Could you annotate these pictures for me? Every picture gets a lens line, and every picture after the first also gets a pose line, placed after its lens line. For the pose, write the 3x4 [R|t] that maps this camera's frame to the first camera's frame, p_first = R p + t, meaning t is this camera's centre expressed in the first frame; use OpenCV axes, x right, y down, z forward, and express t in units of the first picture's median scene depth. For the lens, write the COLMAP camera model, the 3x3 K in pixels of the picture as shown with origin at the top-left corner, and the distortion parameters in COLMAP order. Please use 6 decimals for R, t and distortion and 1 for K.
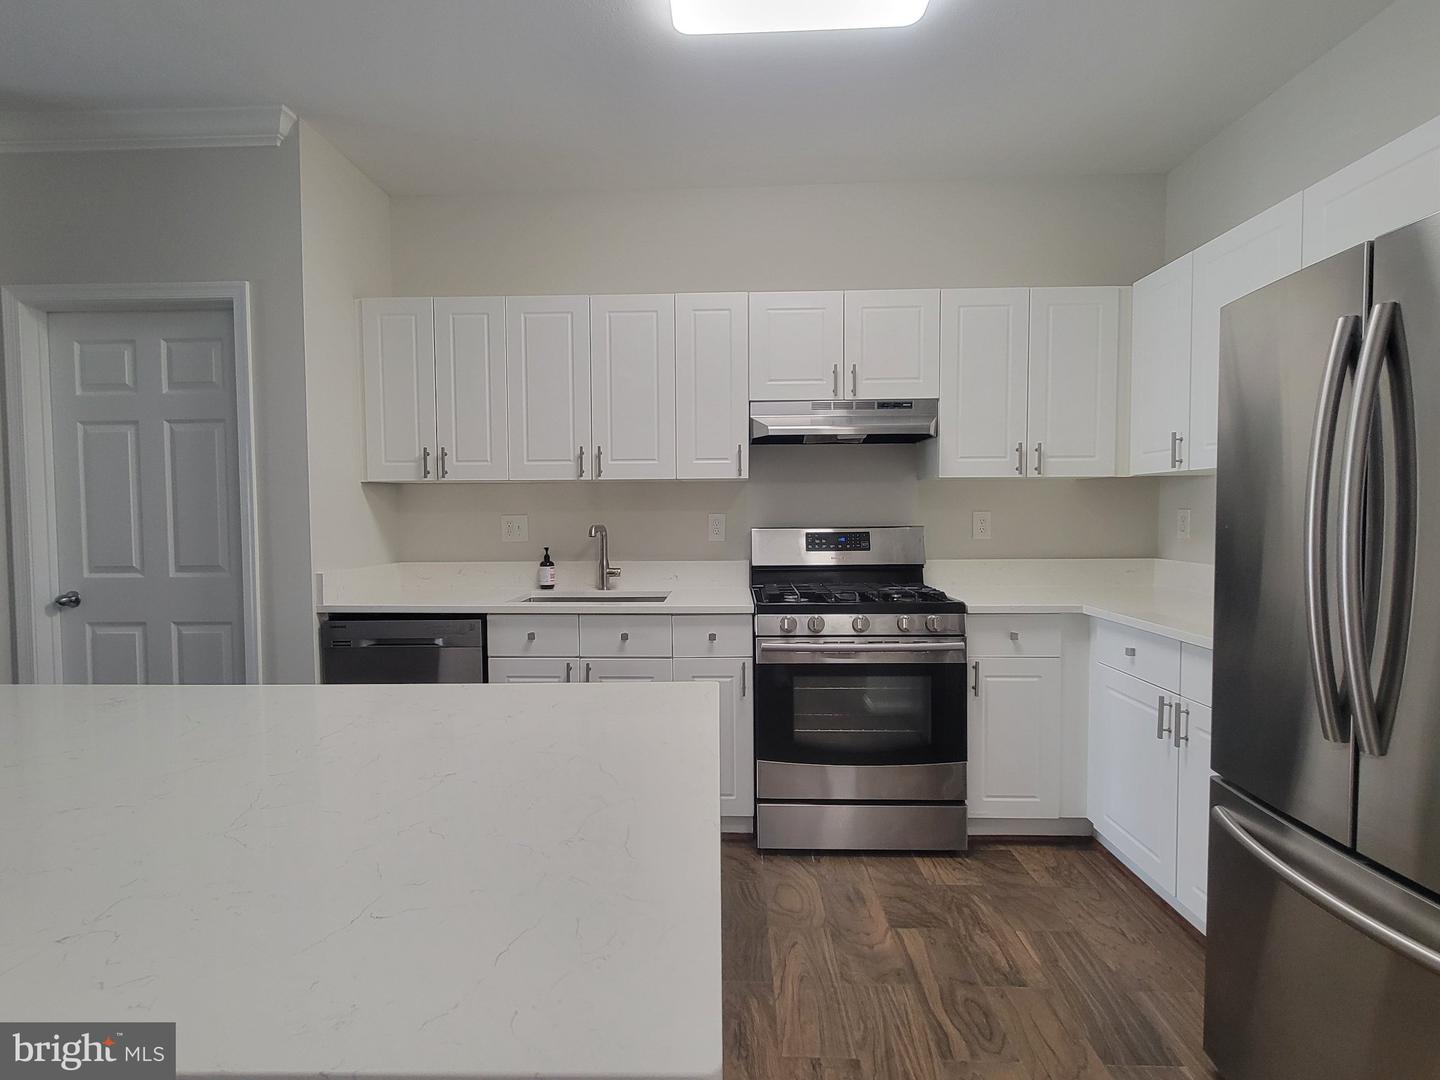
lens RADIAL K [[702.4, 0, 720.0], [0, 702.4, 540.0], [0, 0, 1]] dist [-0.001333, -0.001227]
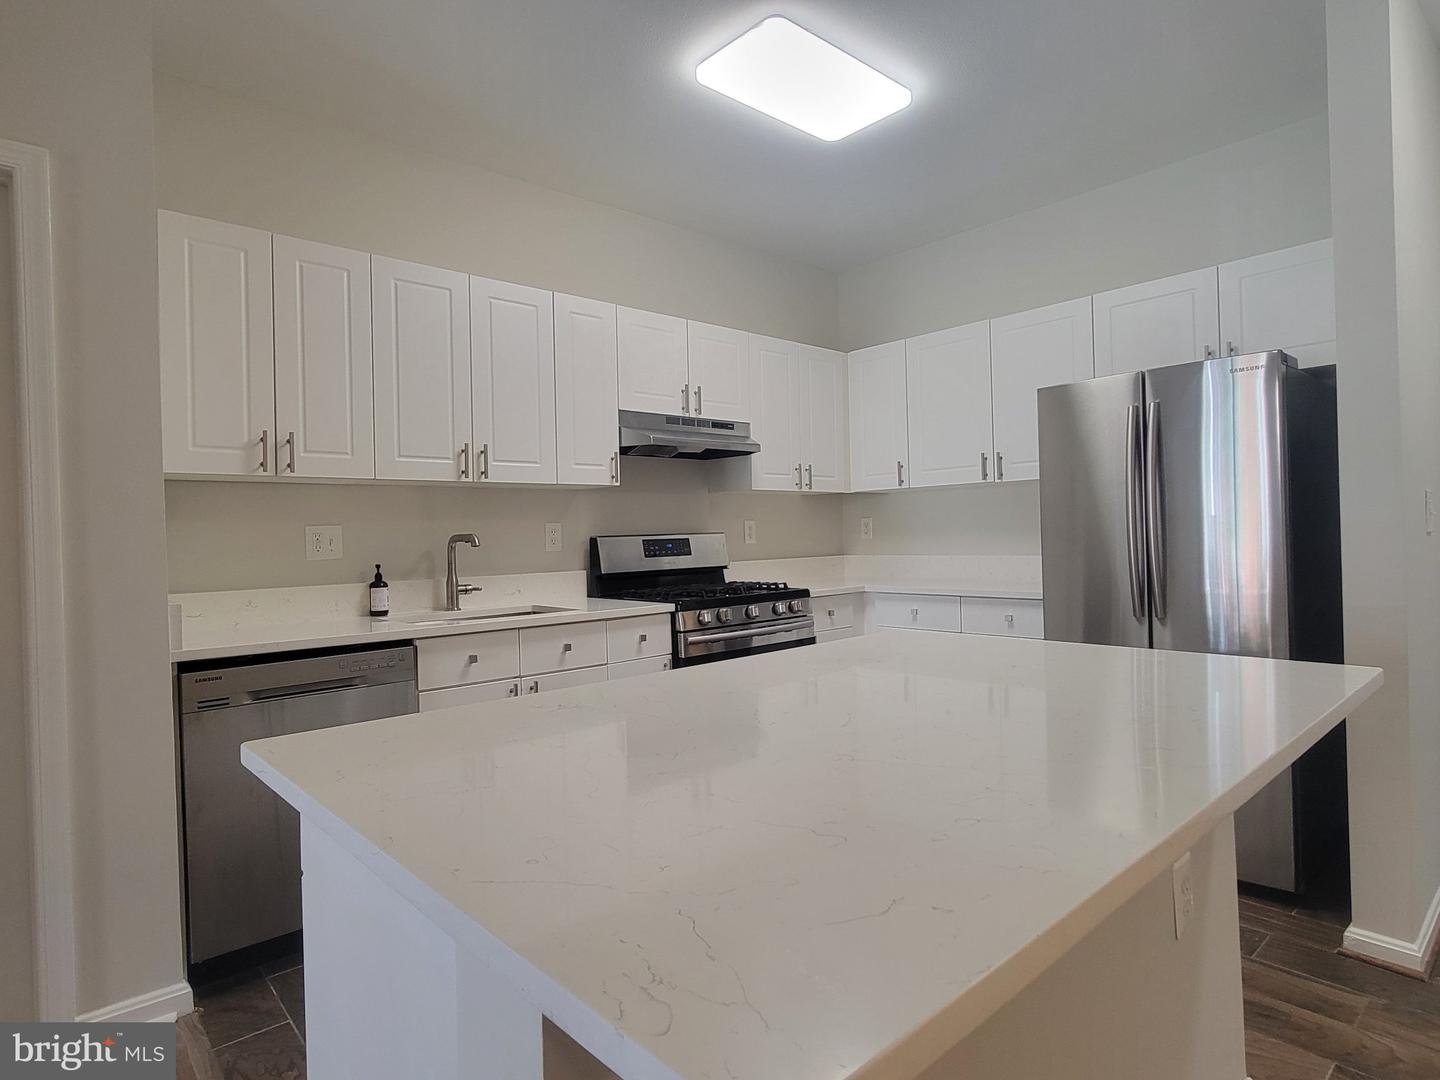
lens RADIAL K [[702.4, 0, 720.0], [0, 702.4, 540.0], [0, 0, 1]] dist [-0.001333, -0.001227]
pose [[0.772082, -0.021700, 0.635152, -0.489773], [0.051774, 0.998243, -0.028830, 0.027973], [-0.633411, 0.055144, 0.771849, 0.122889]]
